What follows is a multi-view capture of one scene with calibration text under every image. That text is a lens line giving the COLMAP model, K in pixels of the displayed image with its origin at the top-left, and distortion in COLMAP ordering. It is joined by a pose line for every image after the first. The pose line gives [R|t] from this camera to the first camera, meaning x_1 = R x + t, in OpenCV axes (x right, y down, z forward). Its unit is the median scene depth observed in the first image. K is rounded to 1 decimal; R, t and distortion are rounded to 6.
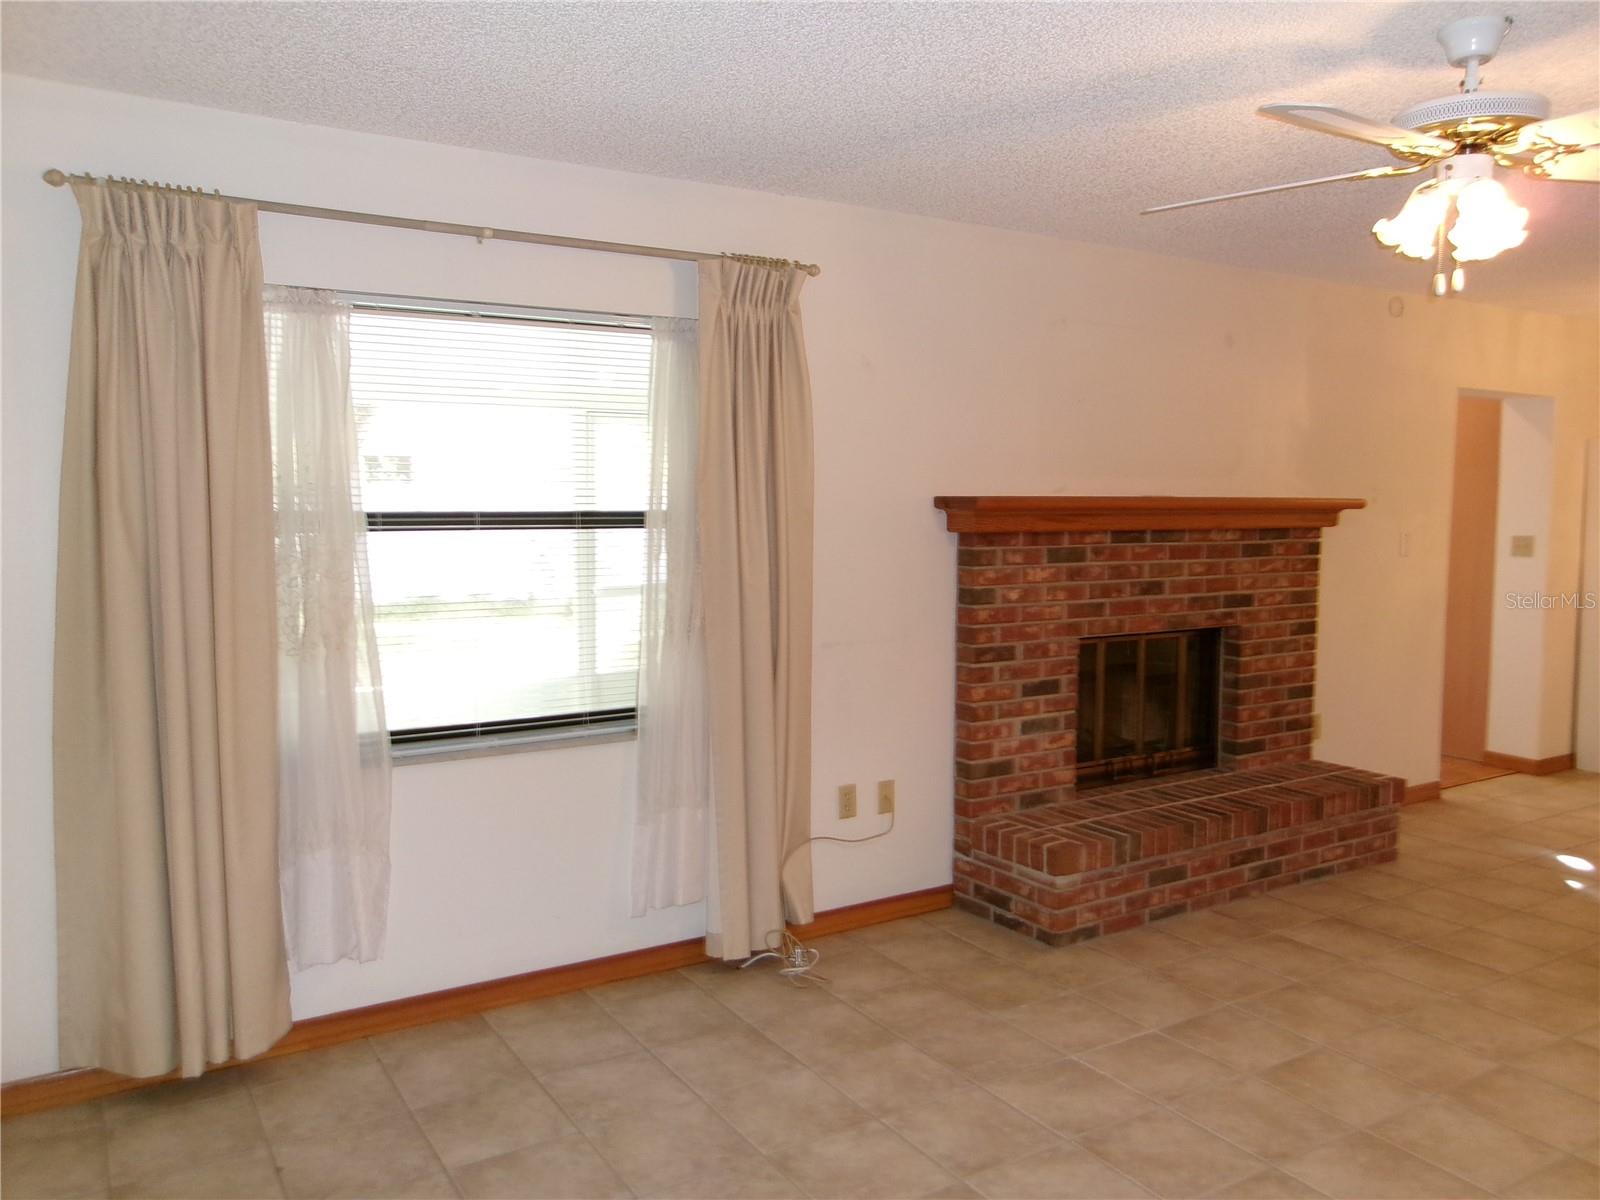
lens RADIAL K [[1233.8, 0, 800.7], [0, 1233.8, 590.3], [0, 0, 1]] dist [-0.034205, 0.053255]
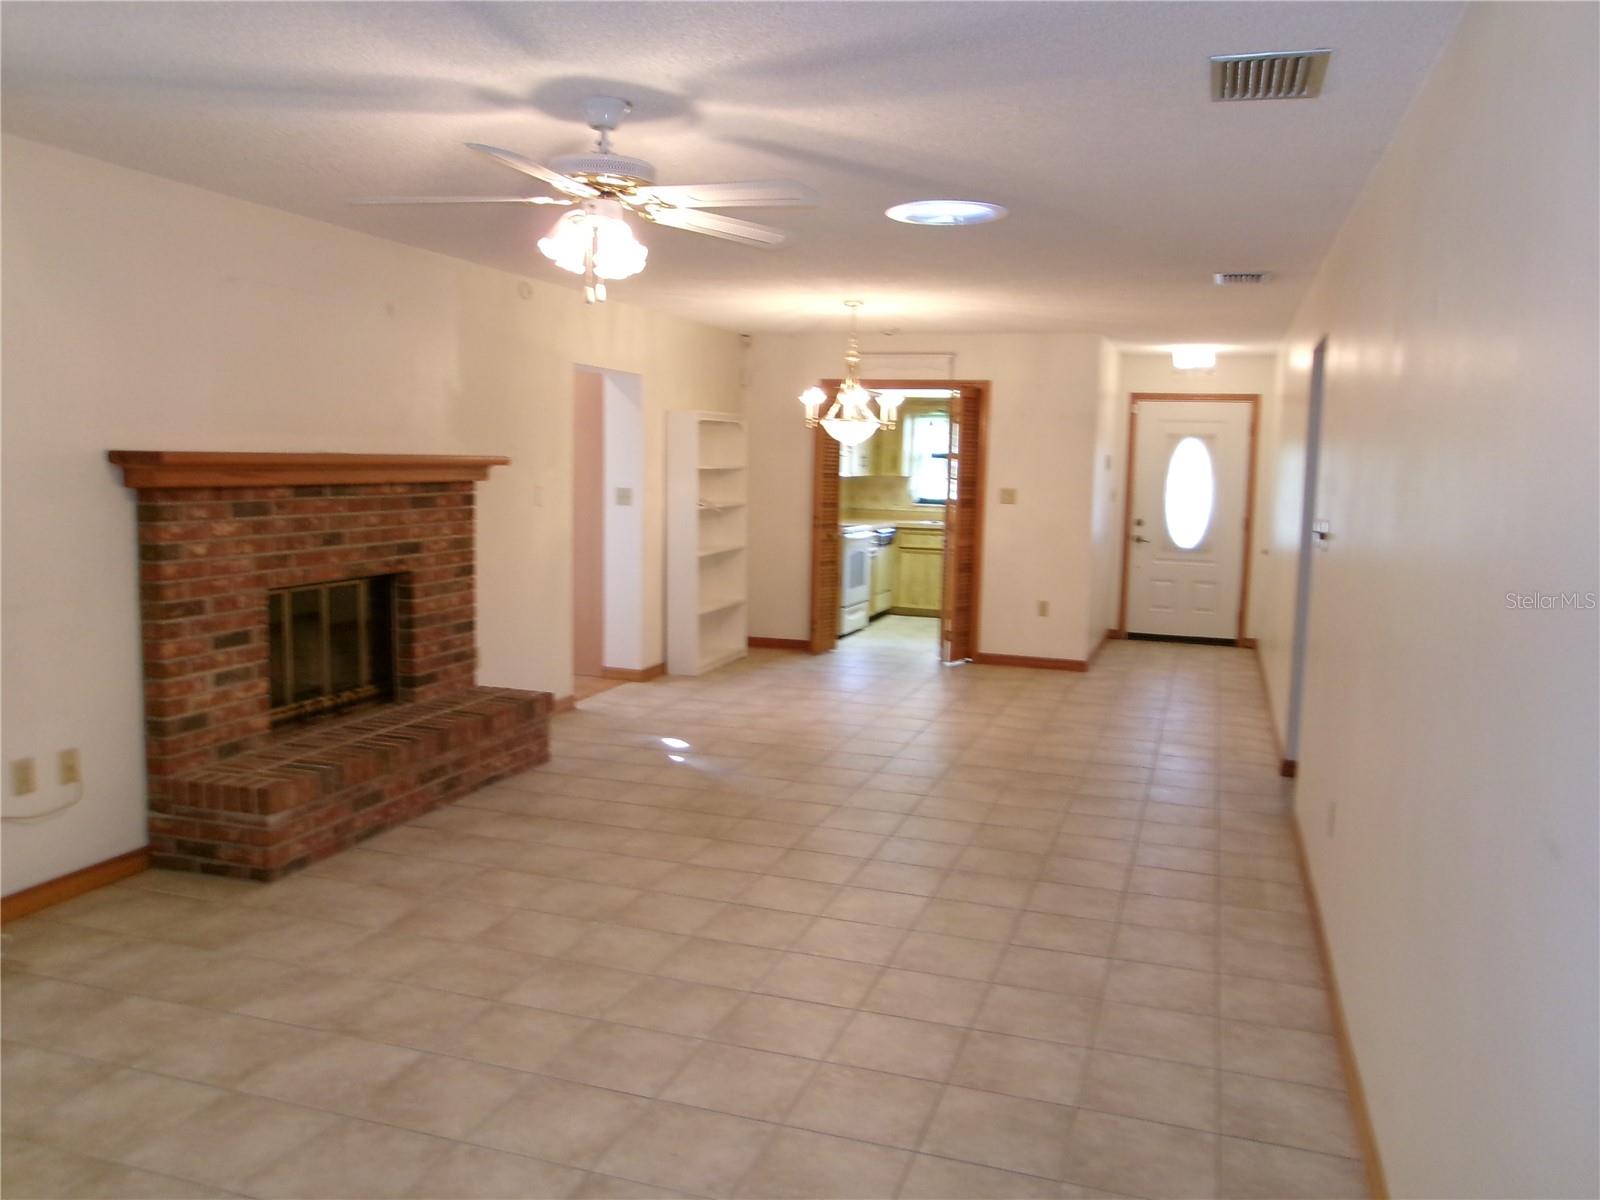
lens RADIAL K [[1233.8, 0, 803.1], [0, 1233.8, 611.7], [0, 0, 1]] dist [-0.034205, 0.053255]
pose [[0.770207, -0.066904, 0.634275, -0.087617], [0.031409, 0.997255, 0.067050, 0.002455], [-0.637020, -0.031720, 0.770194, -0.090588]]
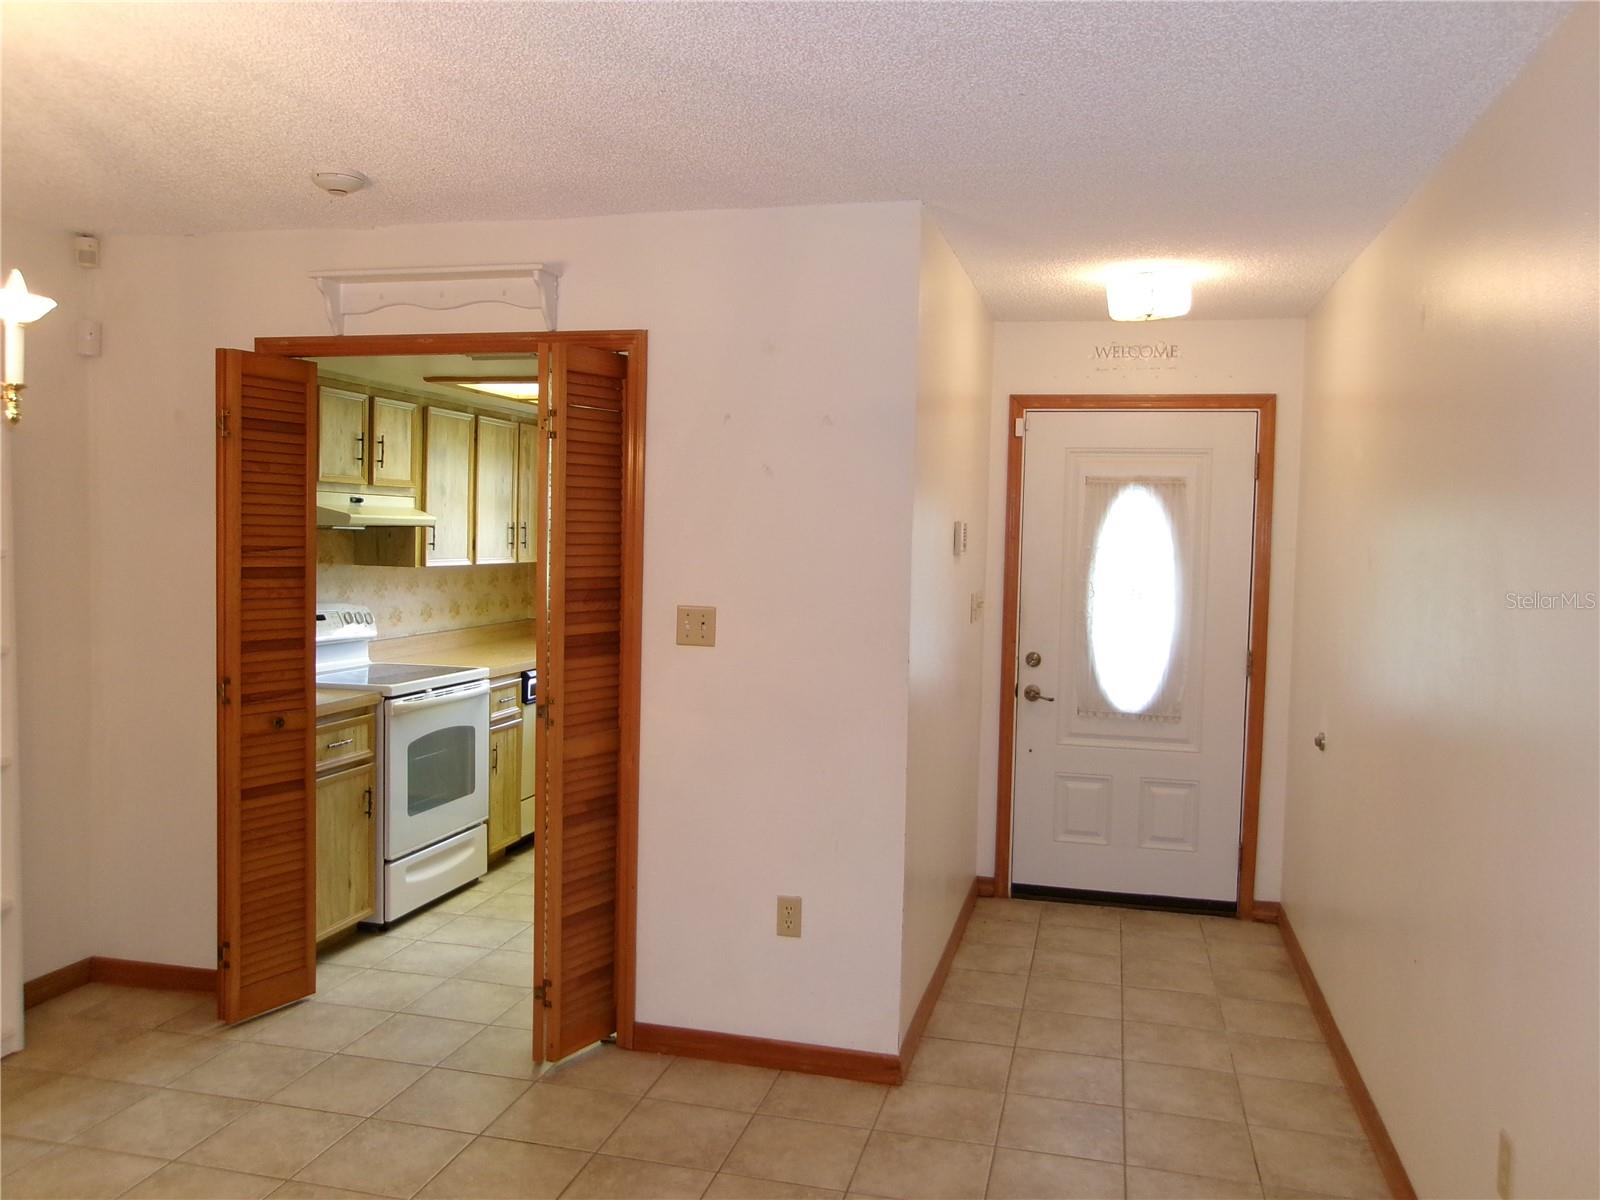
lens RADIAL K [[1233.8, 0, 796.3], [0, 1233.8, 594.5], [0, 0, 1]] dist [-0.034205, 0.053255]
pose [[0.717118, -0.025665, 0.696480, 0.290990], [0.037617, 0.999290, -0.001908, -0.018966], [-0.695936, 0.027568, 0.717574, 0.176727]]
